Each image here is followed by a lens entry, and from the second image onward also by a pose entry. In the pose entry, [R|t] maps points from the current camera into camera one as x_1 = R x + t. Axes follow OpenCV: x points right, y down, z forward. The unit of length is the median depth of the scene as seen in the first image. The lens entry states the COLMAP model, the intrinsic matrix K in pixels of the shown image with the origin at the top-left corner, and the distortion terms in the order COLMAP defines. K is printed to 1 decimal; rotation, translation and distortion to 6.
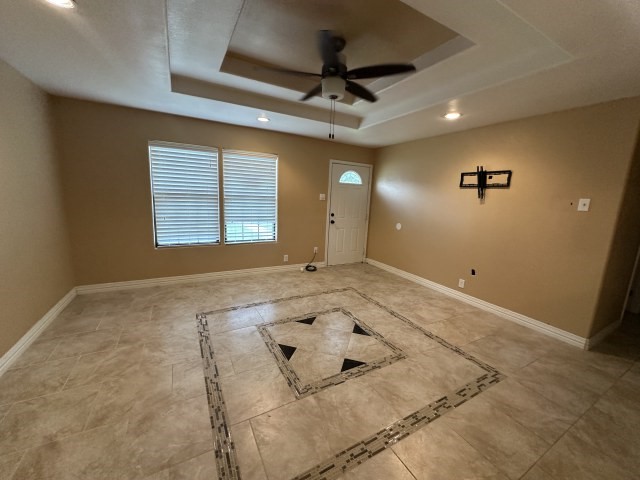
lens RADIAL K [[258.0, 0, 318.7], [0, 258.0, 236.7], [0, 0, 1]] dist [-0.002727, 0.000330]
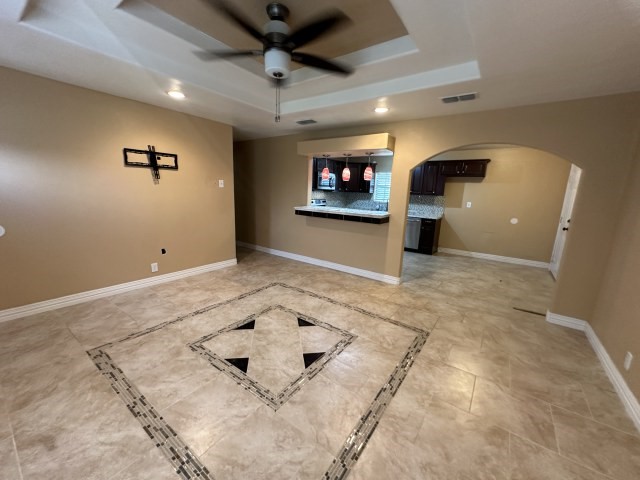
lens RADIAL K [[258.0, 0, 319.6], [0, 258.0, 241.3], [0, 0, 1]] dist [-0.002727, 0.000330]
pose [[-0.433636, -0.235668, 0.869725, -0.657261], [0.090511, 0.948920, 0.302255, -0.183020], [-0.896531, 0.209788, -0.390155, 0.976991]]
